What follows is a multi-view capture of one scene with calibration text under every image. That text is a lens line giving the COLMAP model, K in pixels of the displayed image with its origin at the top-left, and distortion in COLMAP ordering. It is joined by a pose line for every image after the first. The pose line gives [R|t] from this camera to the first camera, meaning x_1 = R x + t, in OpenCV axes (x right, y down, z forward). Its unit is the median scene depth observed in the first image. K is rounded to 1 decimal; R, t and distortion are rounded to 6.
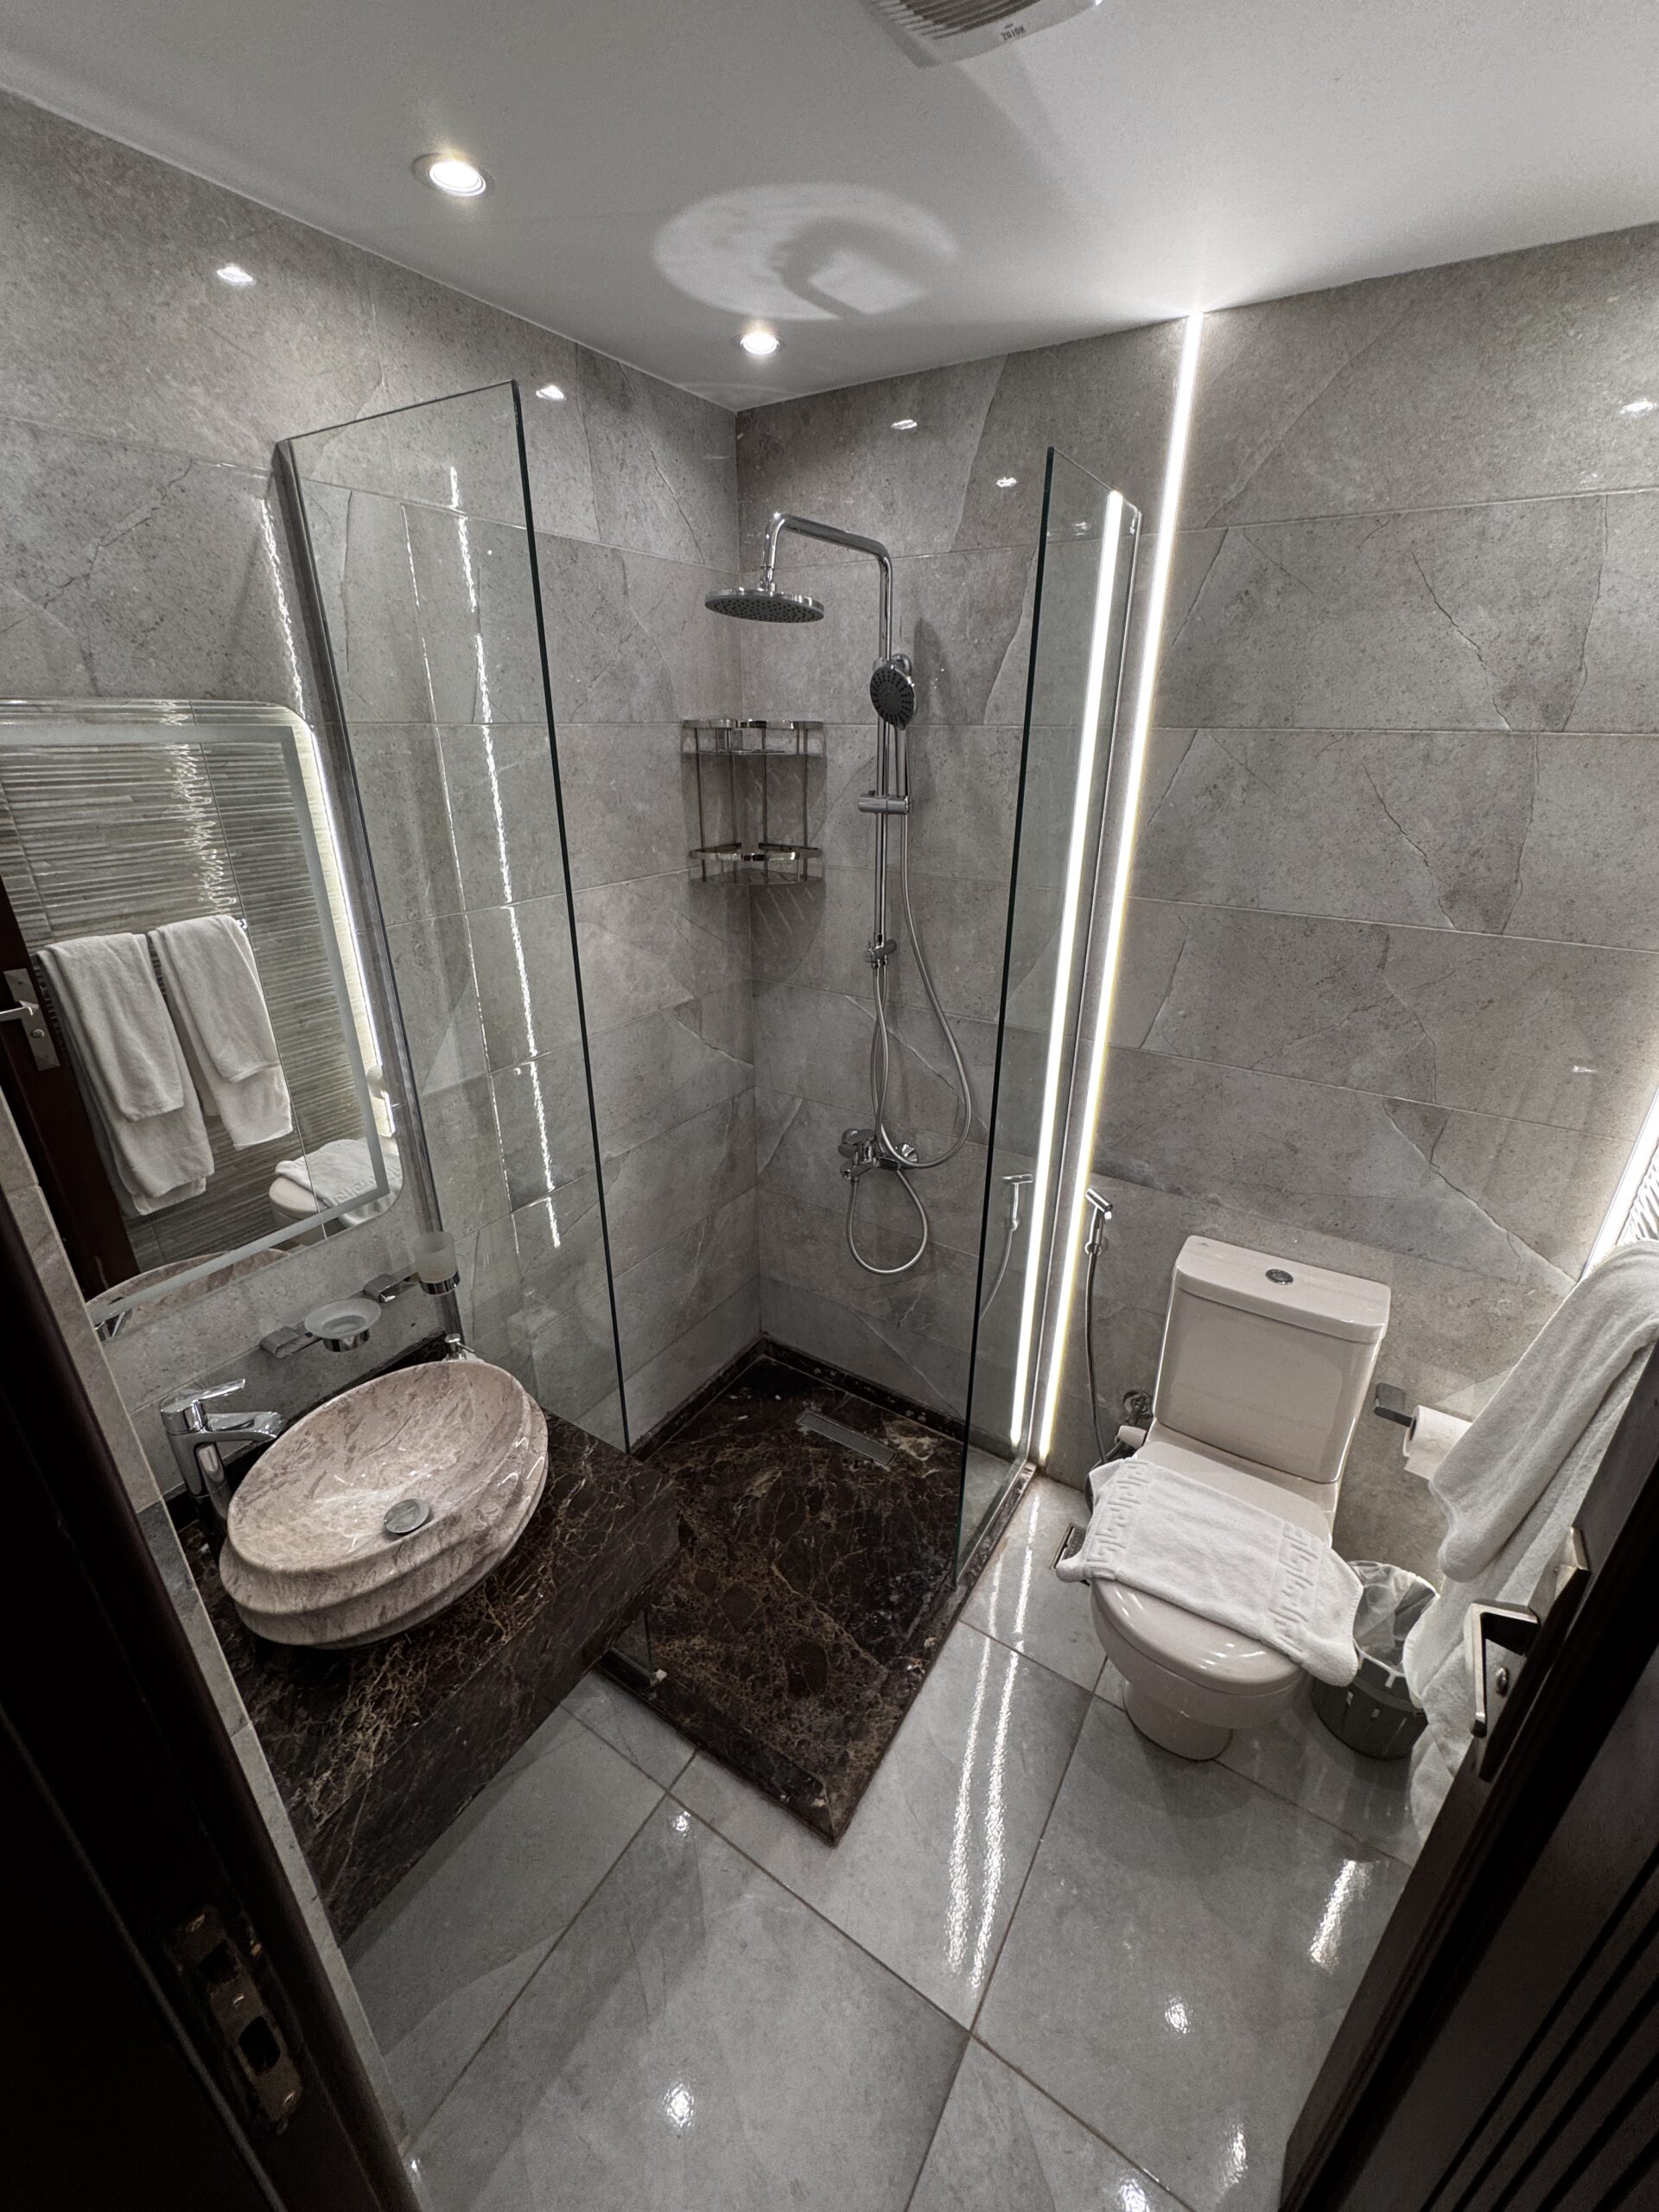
lens RADIAL K [[885.2, 0, 831.8], [0, 885.2, 1103.3], [0, 0, 1]] dist [-0.003366, 0.001125]
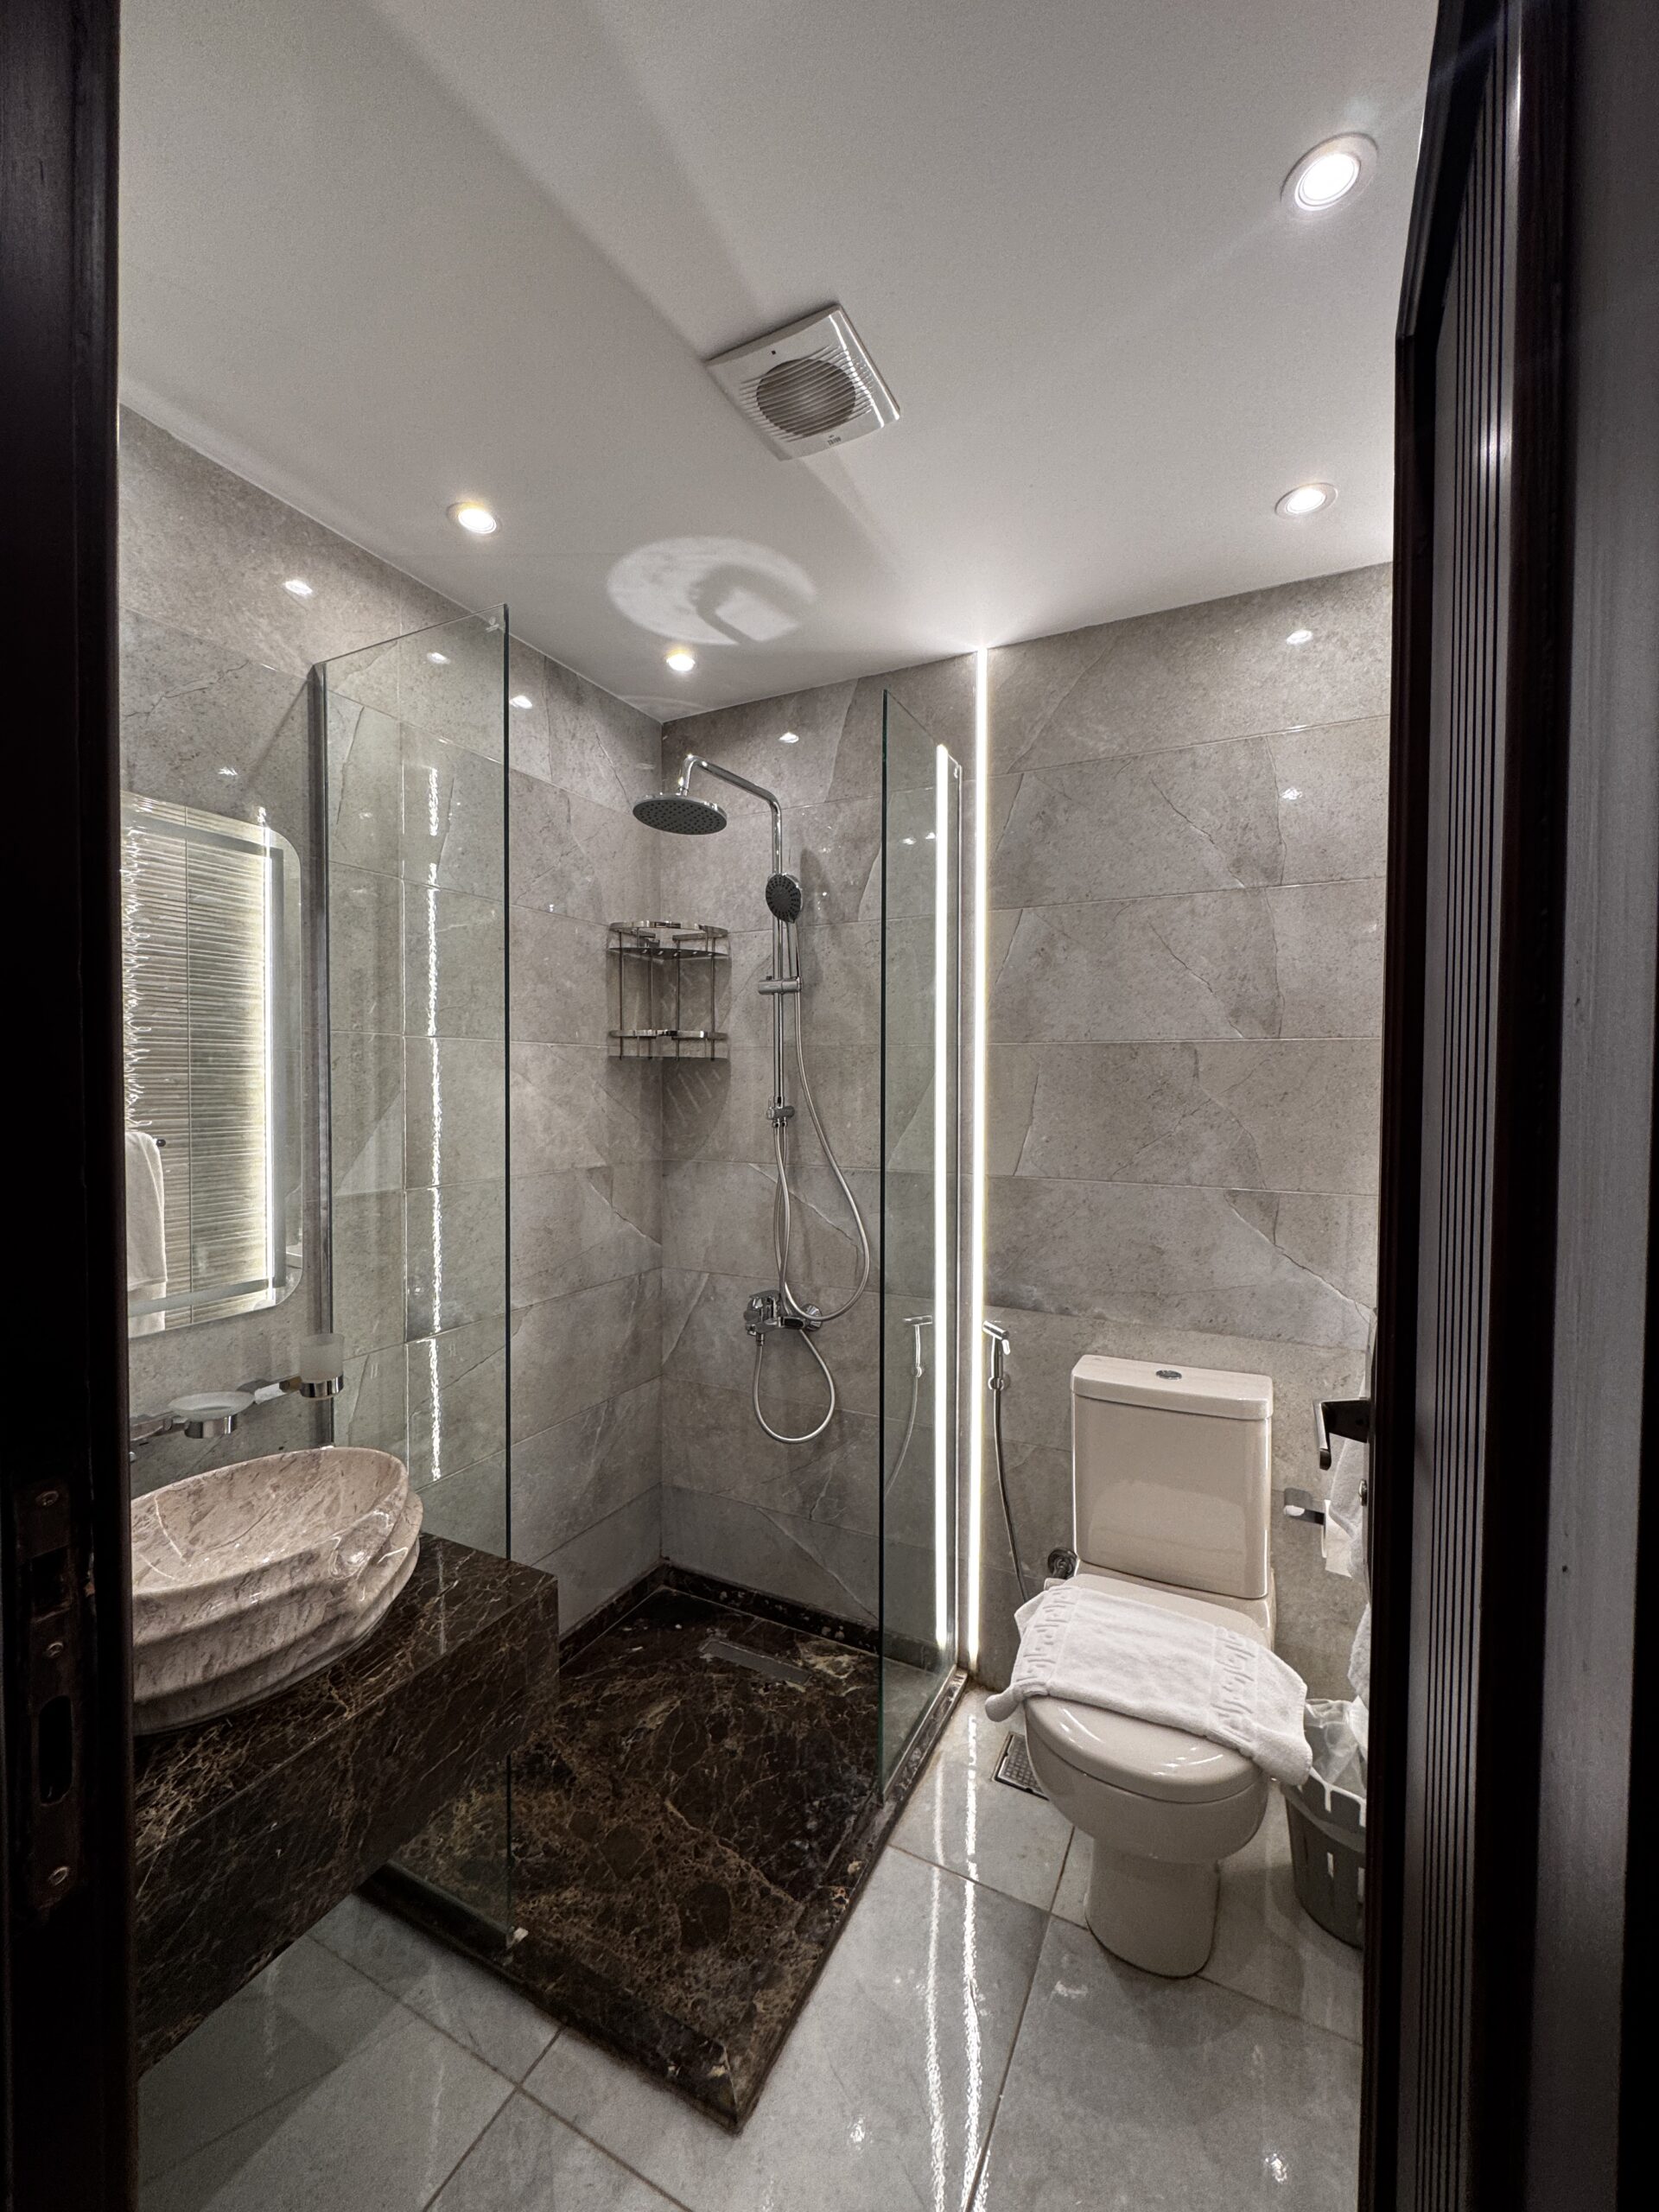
lens RADIAL K [[885.2, 0, 831.9], [0, 885.2, 1106.8], [0, 0, 1]] dist [-0.003366, 0.001125]
pose [[0.995265, -0.005783, 0.097029, 0.014465], [0.041375, 0.928483, -0.369064, 0.281622], [-0.087956, 0.371331, 0.924325, -0.042307]]
